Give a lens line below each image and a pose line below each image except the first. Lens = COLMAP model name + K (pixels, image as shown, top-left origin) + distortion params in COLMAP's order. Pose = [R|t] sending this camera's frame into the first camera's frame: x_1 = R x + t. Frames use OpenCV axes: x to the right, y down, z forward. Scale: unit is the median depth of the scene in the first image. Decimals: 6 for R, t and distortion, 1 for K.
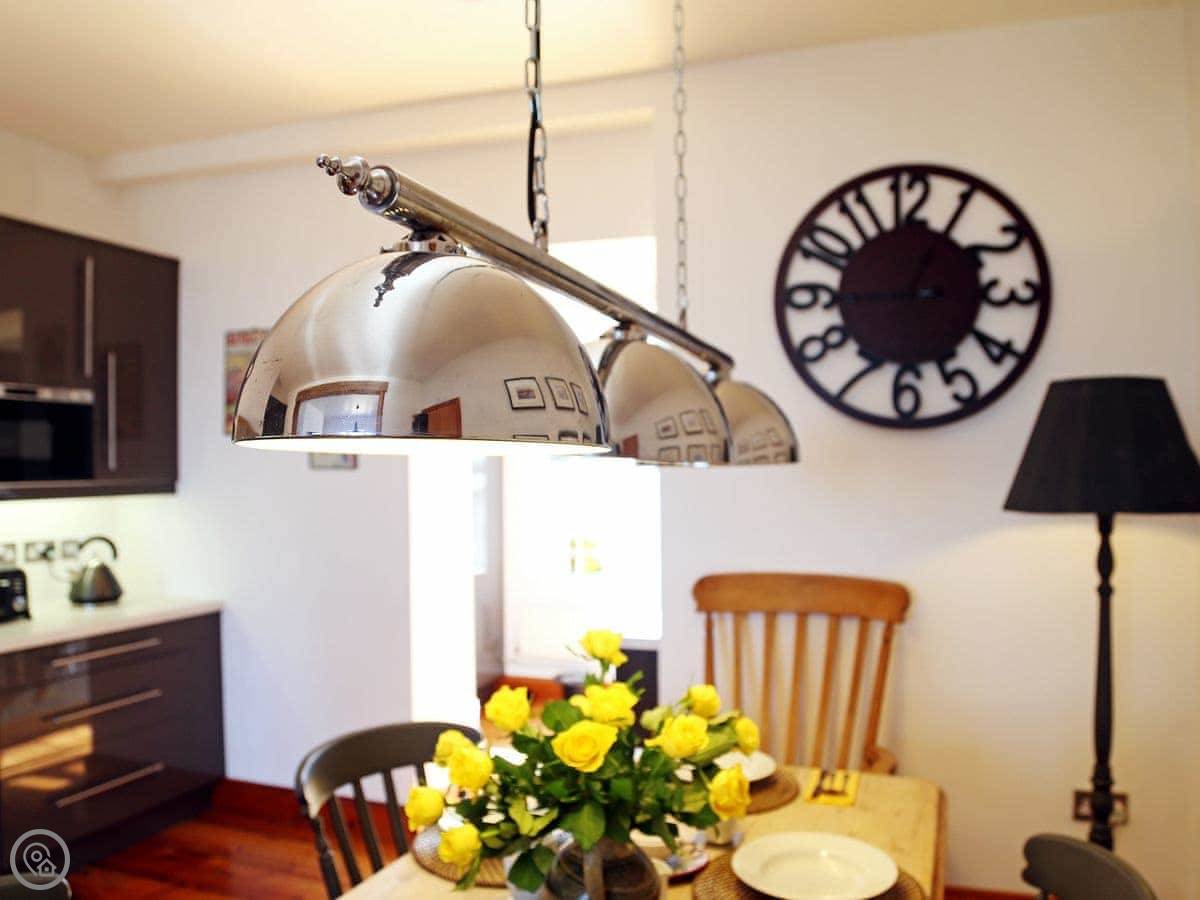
lens RADIAL K [[927.9, 0, 637.1], [0, 927.9, 450.1], [0, 0, 1]] dist [-0.077545, 0.009437]
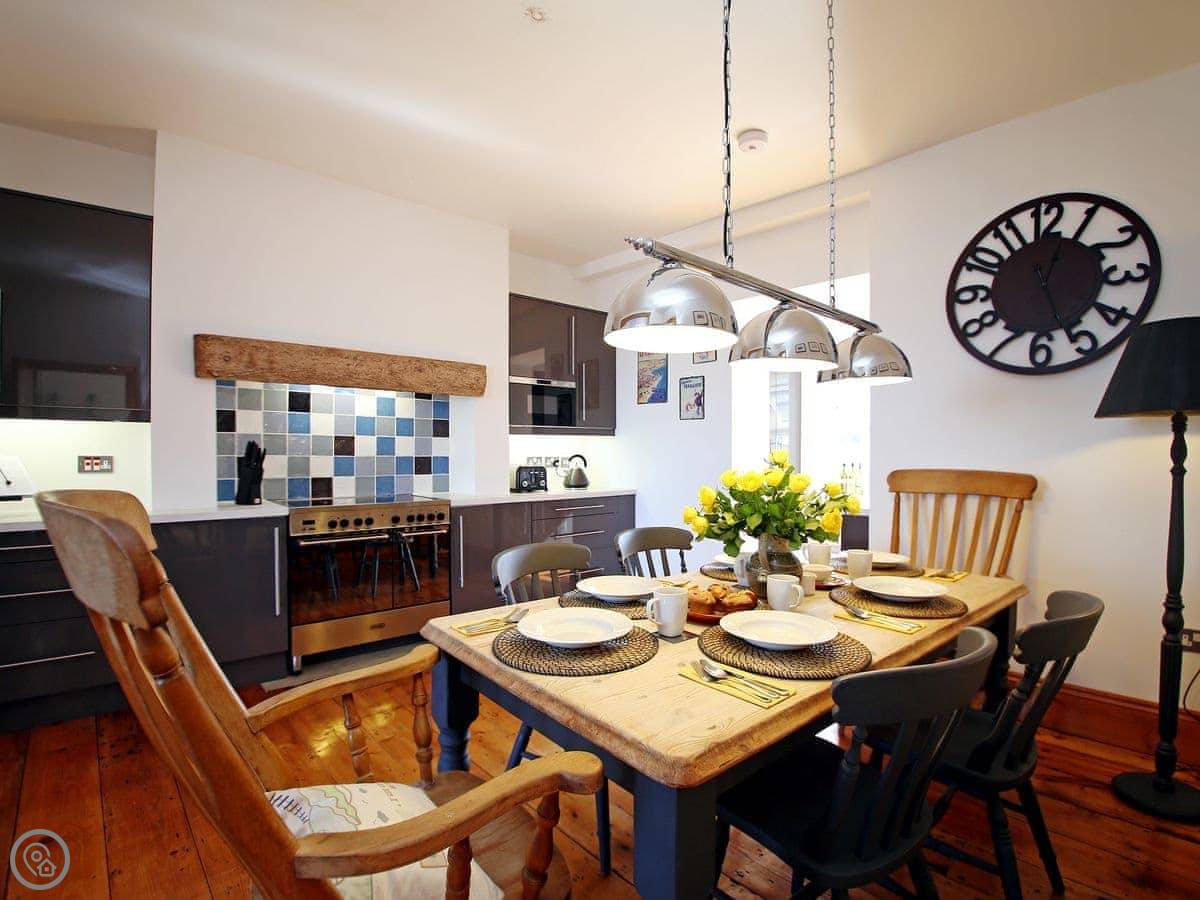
lens RADIAL K [[613.0, 0, 603.9], [0, 613.0, 456.7], [0, 0, 1]] dist [-0.023482, -0.000544]
pose [[0.873410, 0.010371, -0.486876, 0.149939], [-0.002487, 0.999855, 0.016837, 0.094624], [0.486980, -0.013495, 0.873309, -0.207756]]
